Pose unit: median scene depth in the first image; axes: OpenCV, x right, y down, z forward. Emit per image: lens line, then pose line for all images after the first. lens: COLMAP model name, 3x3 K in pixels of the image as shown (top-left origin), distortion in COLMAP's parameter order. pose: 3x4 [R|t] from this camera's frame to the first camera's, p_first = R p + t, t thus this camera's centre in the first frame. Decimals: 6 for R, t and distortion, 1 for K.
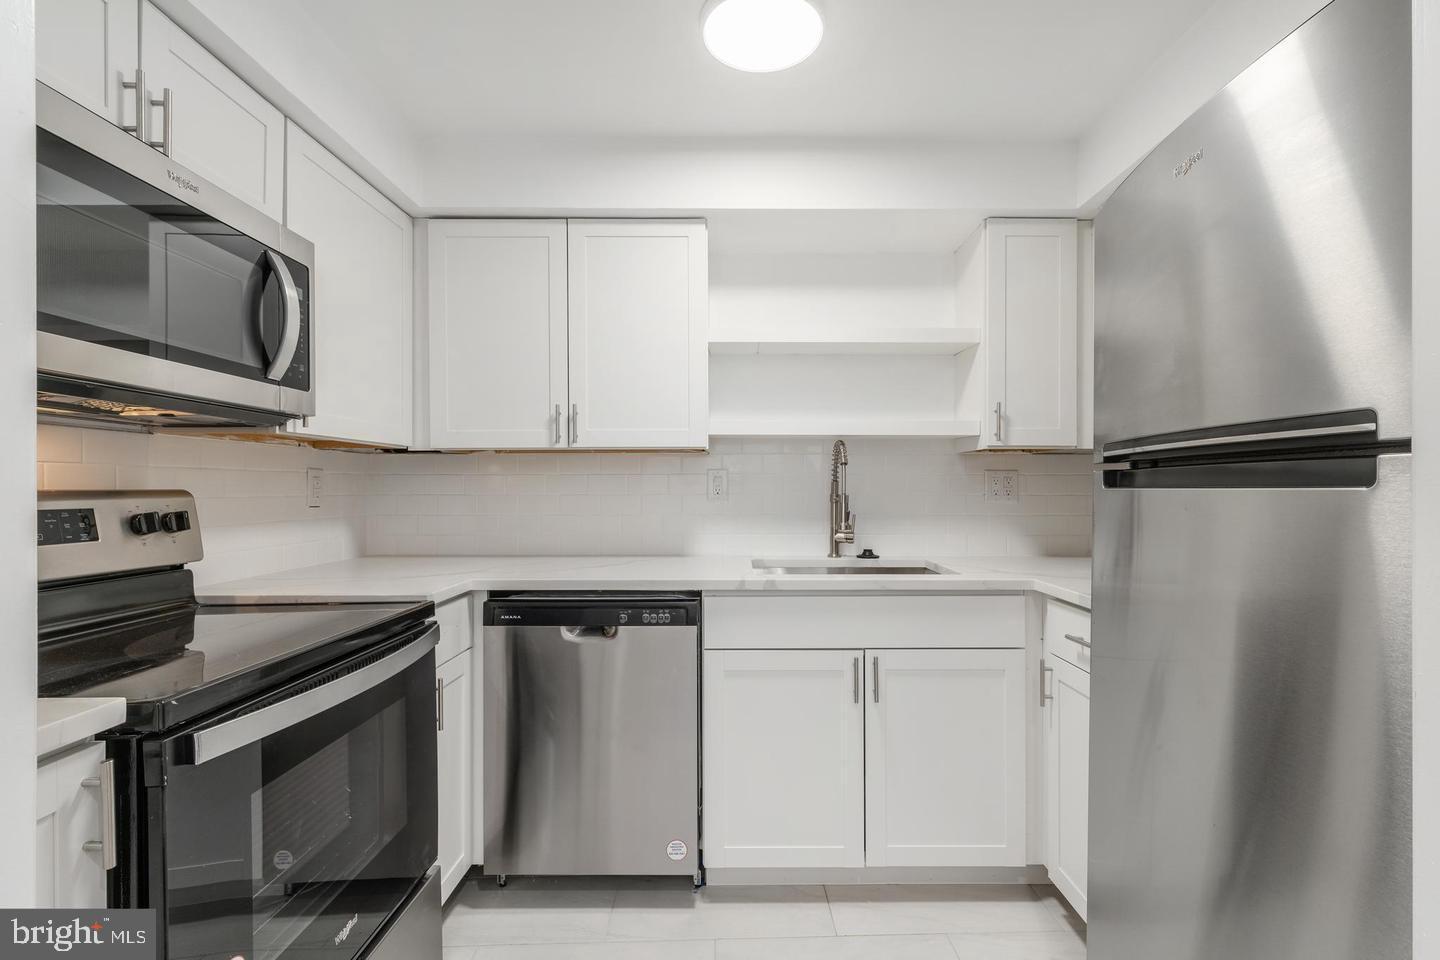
lens RADIAL K [[658.0, 0, 745.6], [0, 658.0, 486.7], [0, 0, 1]] dist [0.003865, -0.000263]
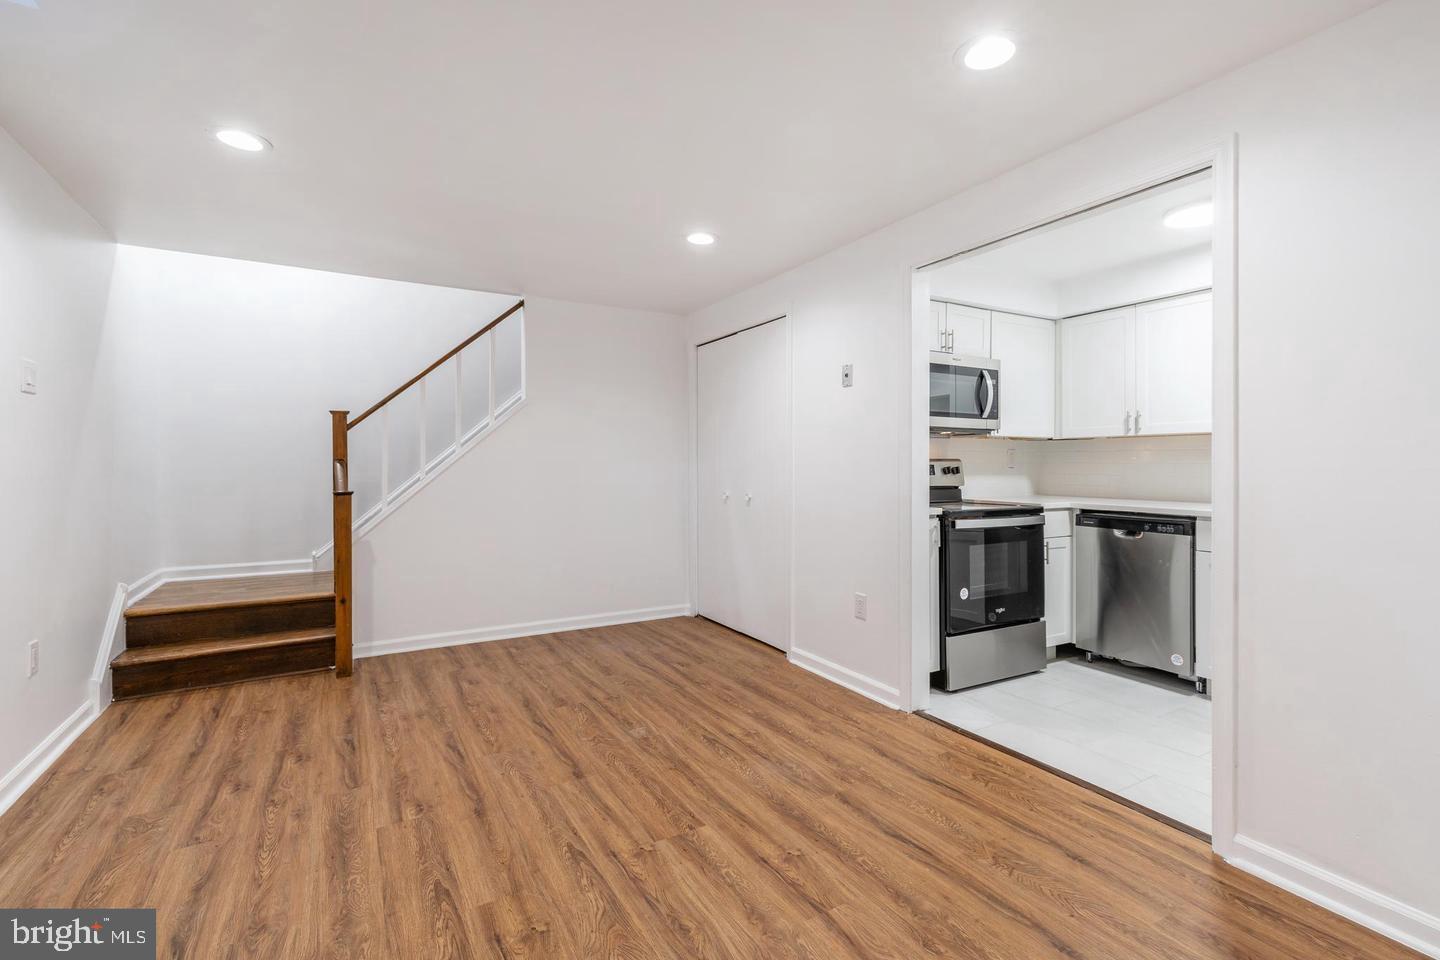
lens RADIAL K [[658.0, 0, 725.4], [0, 658.0, 465.2], [0, 0, 1]] dist [0.003865, -0.000263]
pose [[0.479313, 0.005535, -0.877627, 0.879092], [0.000376, 0.999979, 0.006513, 0.010498], [0.877644, -0.003452, 0.479301, -0.939459]]
